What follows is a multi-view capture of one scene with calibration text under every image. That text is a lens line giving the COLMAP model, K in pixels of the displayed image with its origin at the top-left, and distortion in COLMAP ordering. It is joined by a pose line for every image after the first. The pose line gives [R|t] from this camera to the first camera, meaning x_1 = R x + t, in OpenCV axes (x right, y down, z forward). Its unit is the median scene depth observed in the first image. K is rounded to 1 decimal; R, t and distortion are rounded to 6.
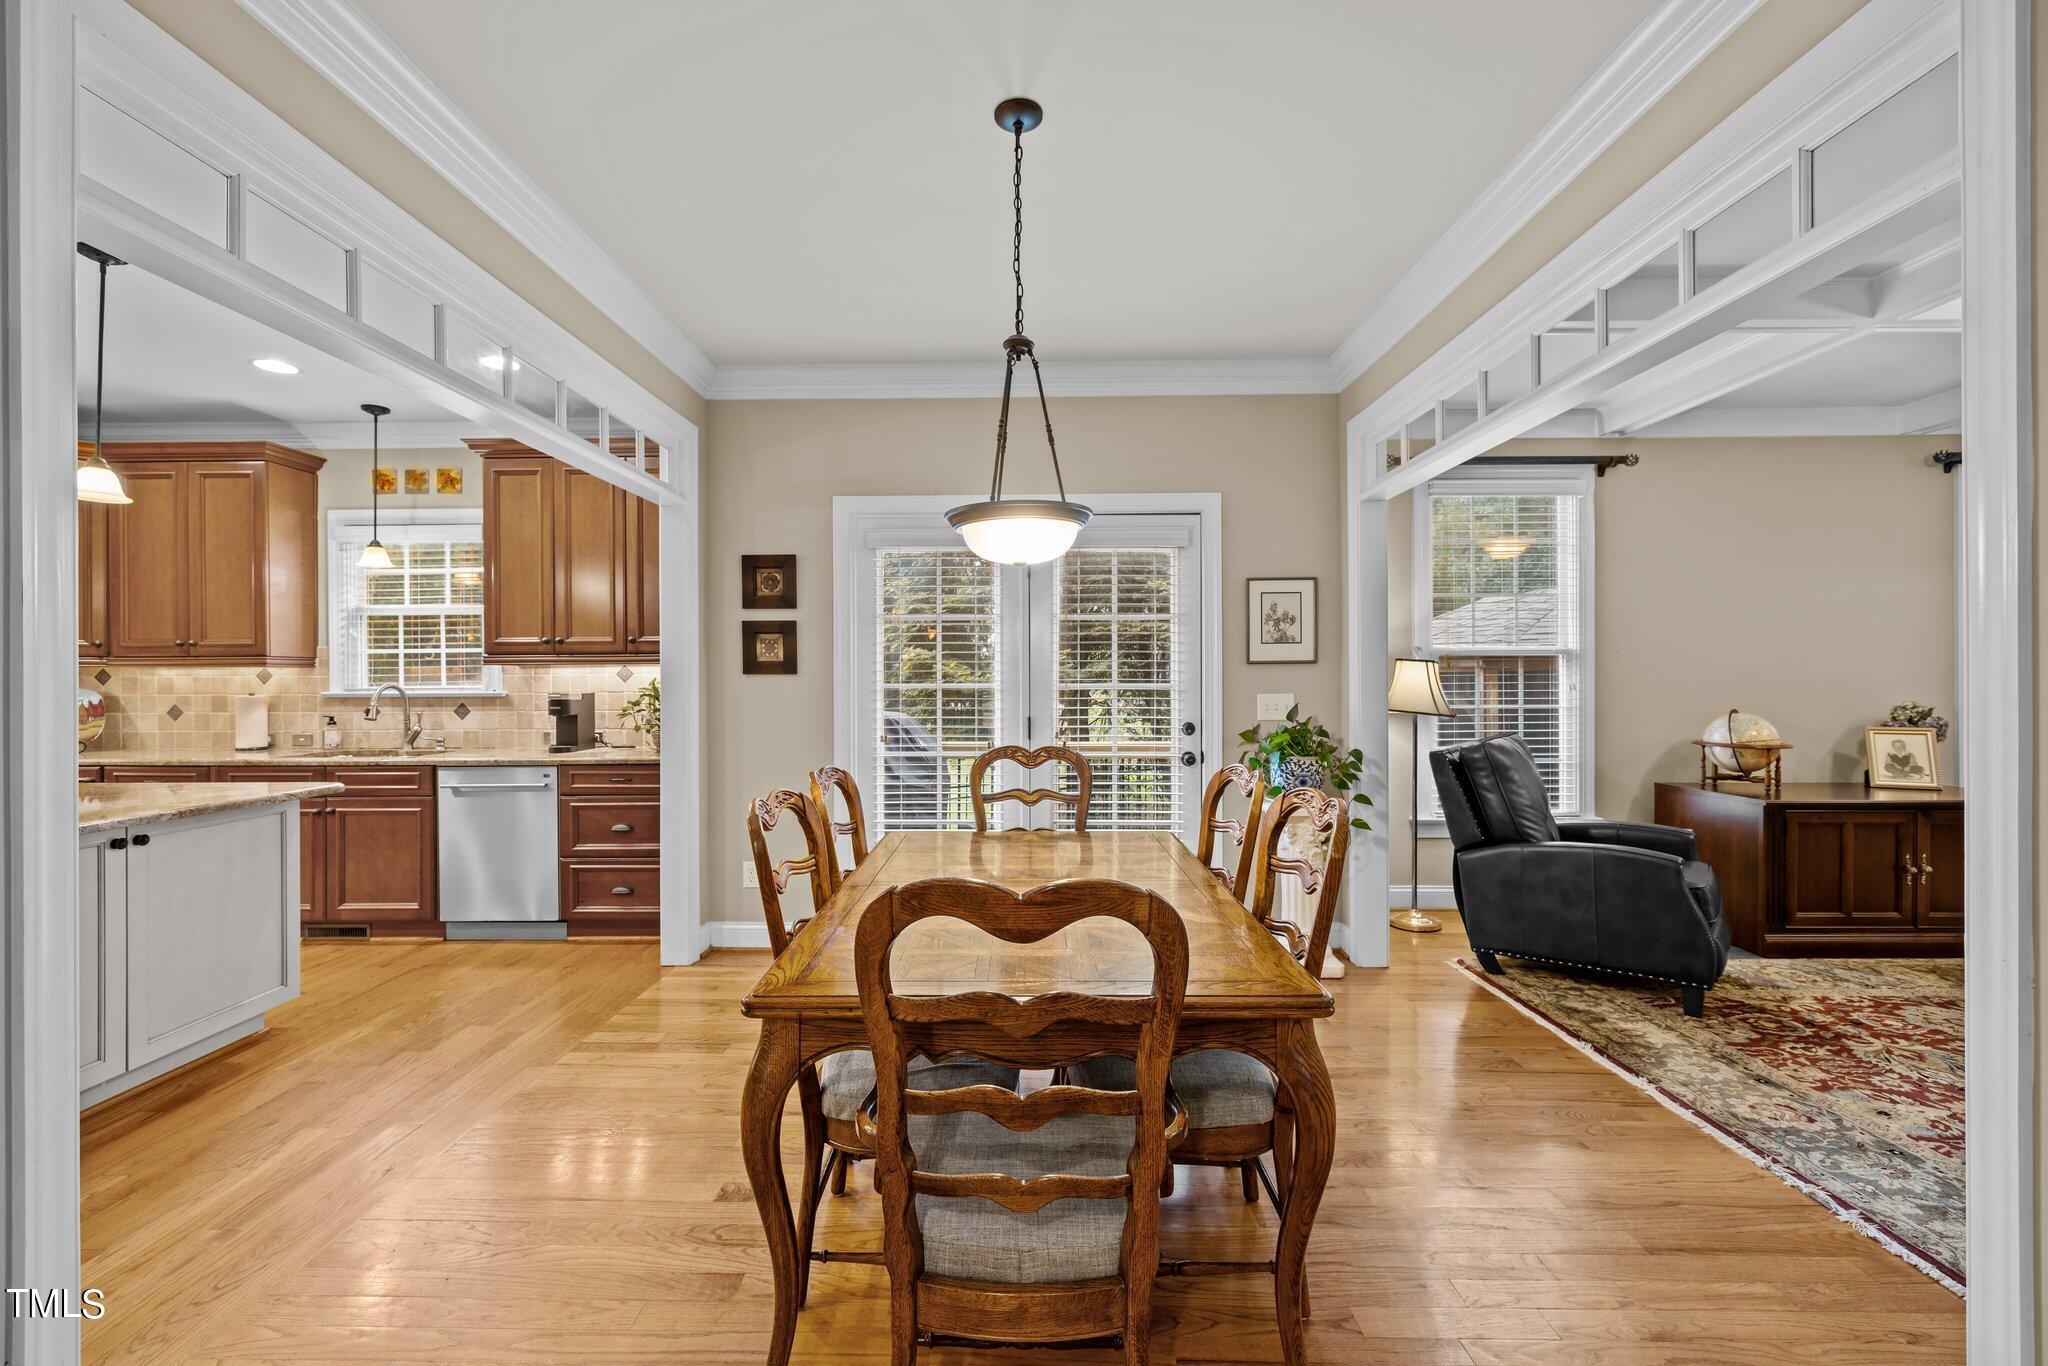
lens RADIAL K [[856.8, 0, 1011.9], [0, 856.8, 680.7], [0, 0, 1]] dist [0.001904, 0.000069]
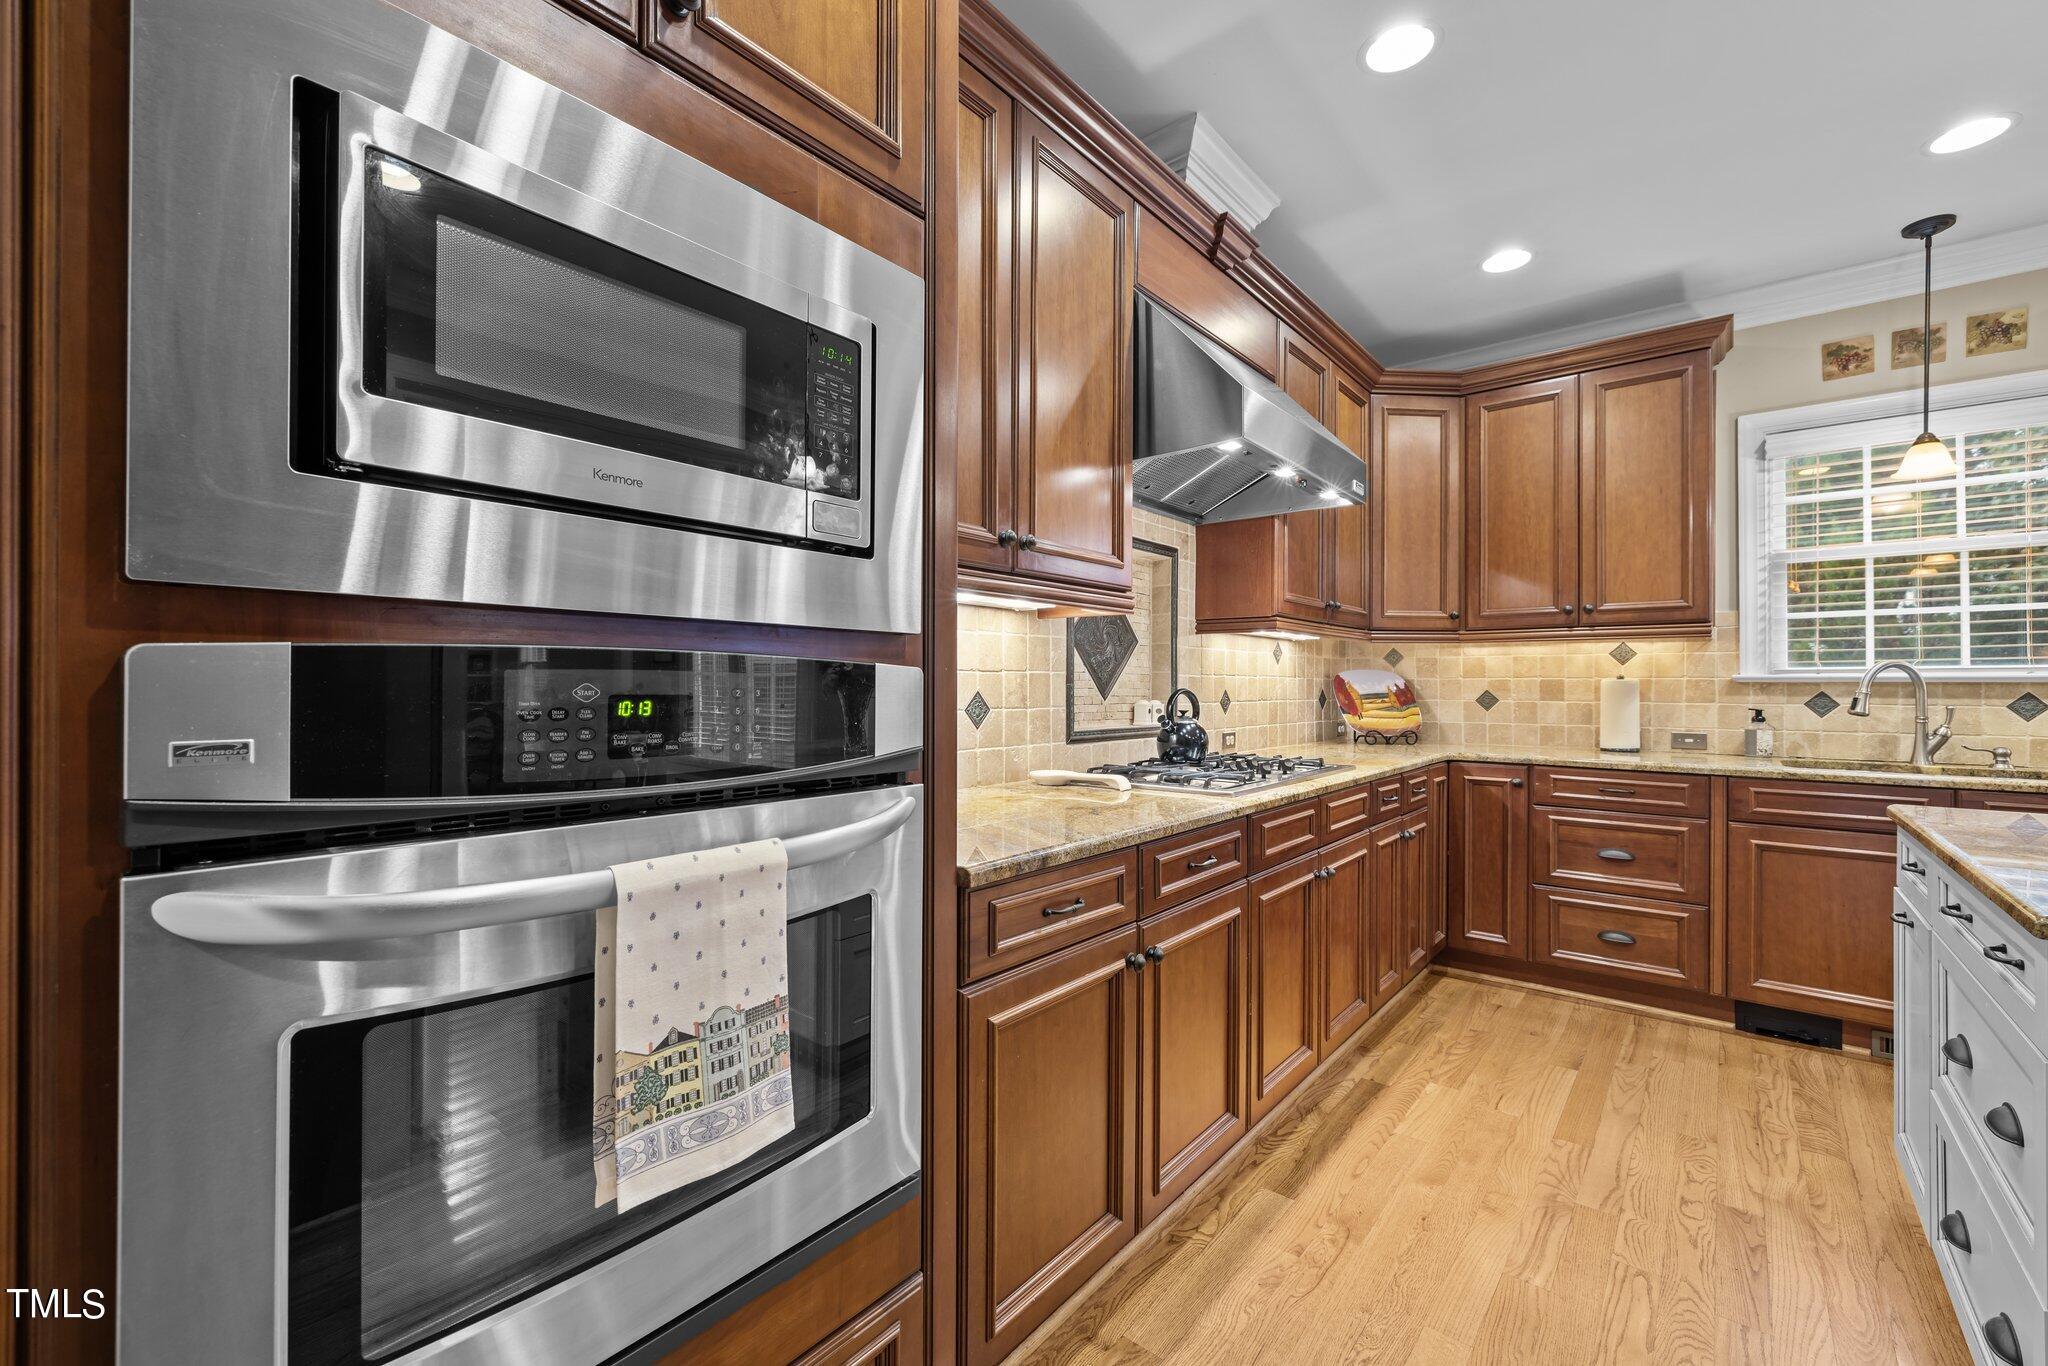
lens RADIAL K [[855.2, 0, 1014.5], [0, 855.2, 683.0], [0, 0, 1]] dist [0.000653, 0.000169]
pose [[0.783533, 0.005297, -0.621327, -0.855441], [-0.007036, 0.999975, -0.000347, 0.025236], [0.621310, 0.004643, 0.783551, 0.084862]]
